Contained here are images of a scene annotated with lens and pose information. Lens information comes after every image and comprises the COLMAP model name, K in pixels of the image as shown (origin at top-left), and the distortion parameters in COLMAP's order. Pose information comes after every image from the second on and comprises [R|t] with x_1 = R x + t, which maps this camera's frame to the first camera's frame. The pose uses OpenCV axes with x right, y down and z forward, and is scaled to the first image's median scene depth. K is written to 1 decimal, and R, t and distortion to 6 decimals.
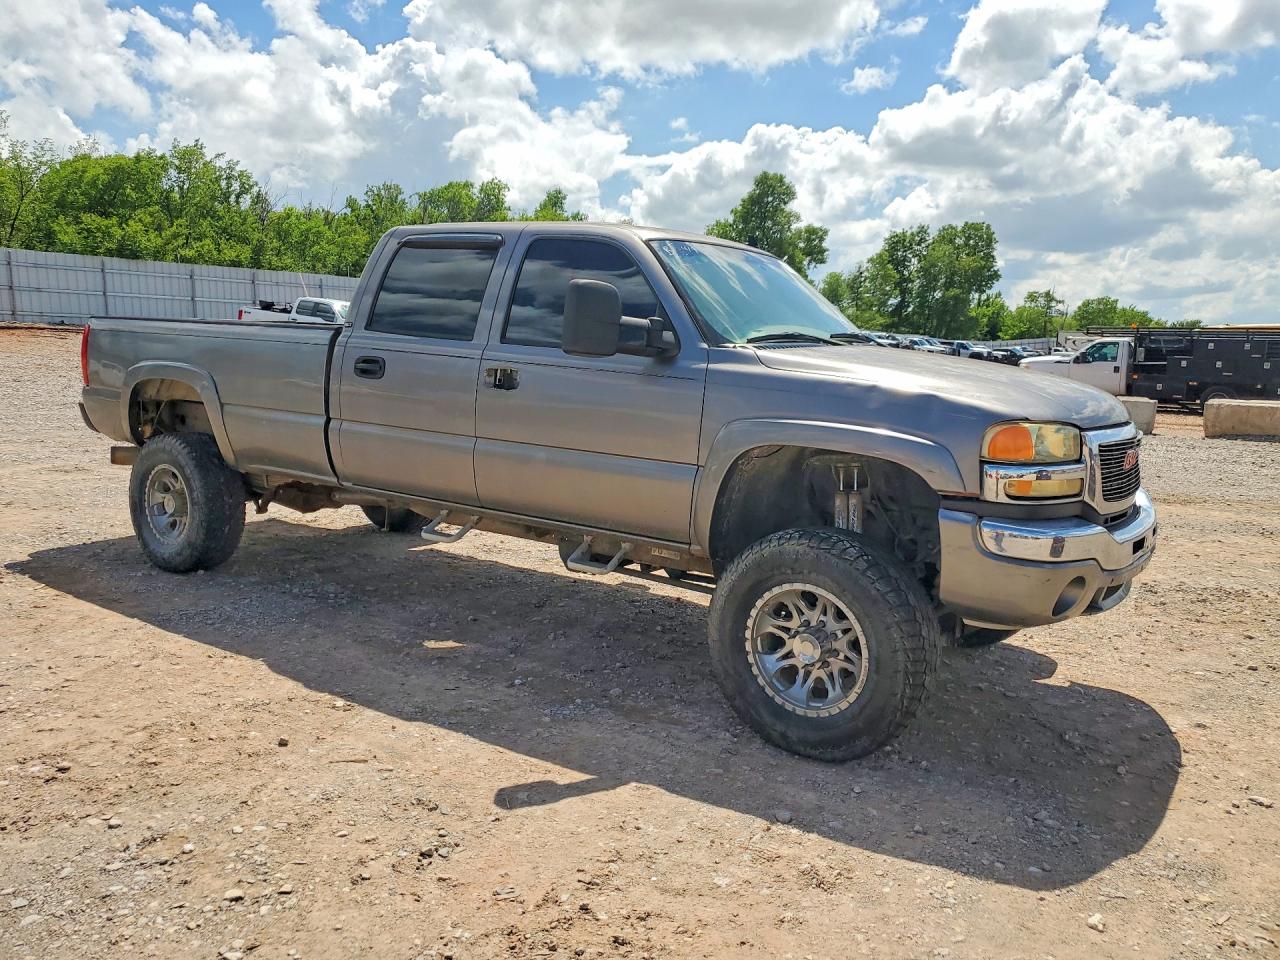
lens RADIAL K [[982.5, 0, 640.0], [0, 982.5, 480.0], [0, 0, 1]] dist [0.002328, -0.004803]
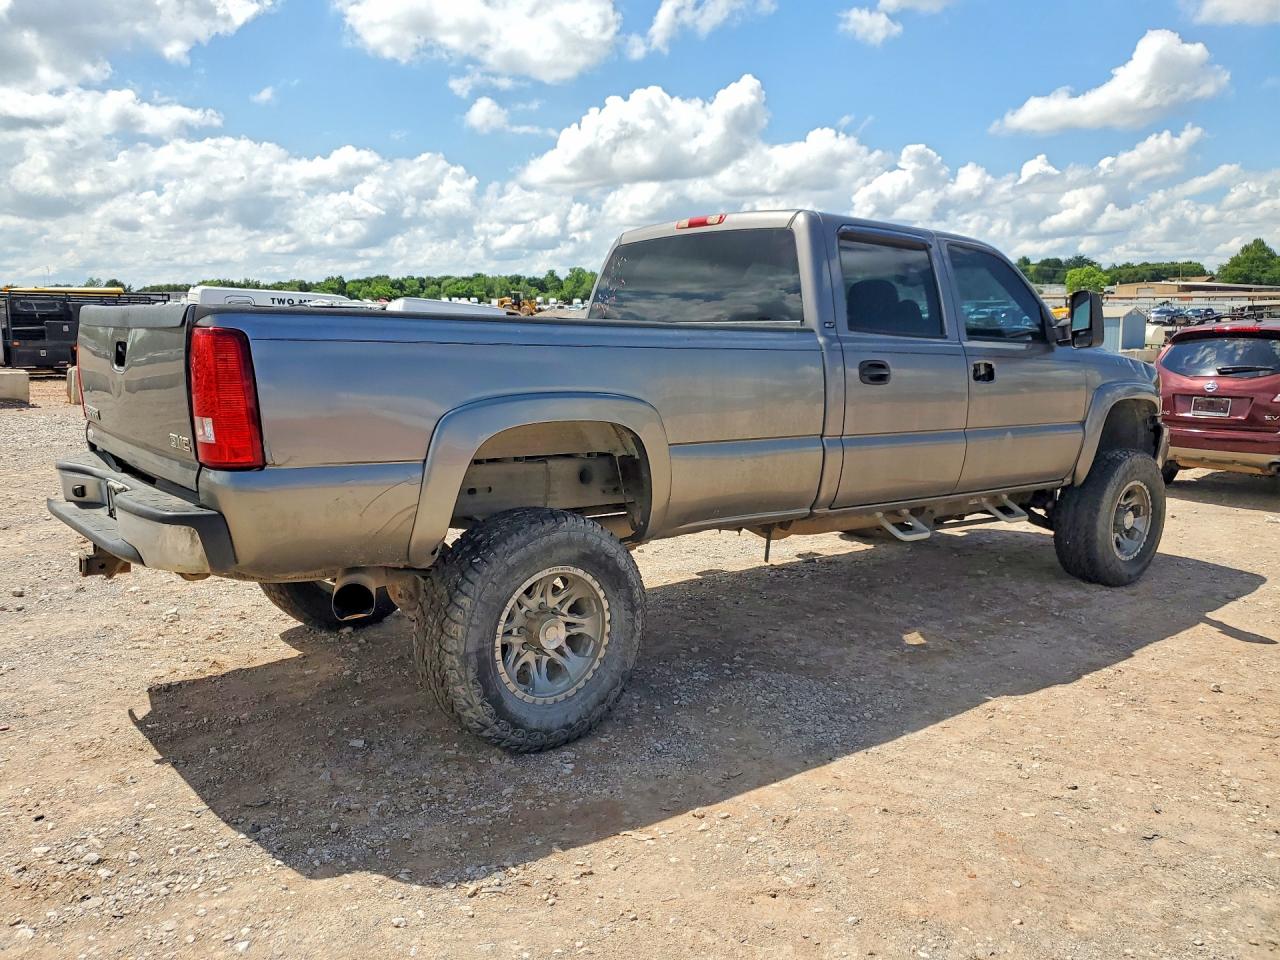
lens RADIAL K [[982.5, 0, 640.0], [0, 982.5, 480.0], [0, 0, 1]] dist [0.002328, -0.004803]
pose [[0.308674, -0.173180, 0.935269, -1.301496], [0.132696, 0.981510, 0.137948, -0.184180], [-0.941866, 0.081525, 0.325947, 0.991819]]
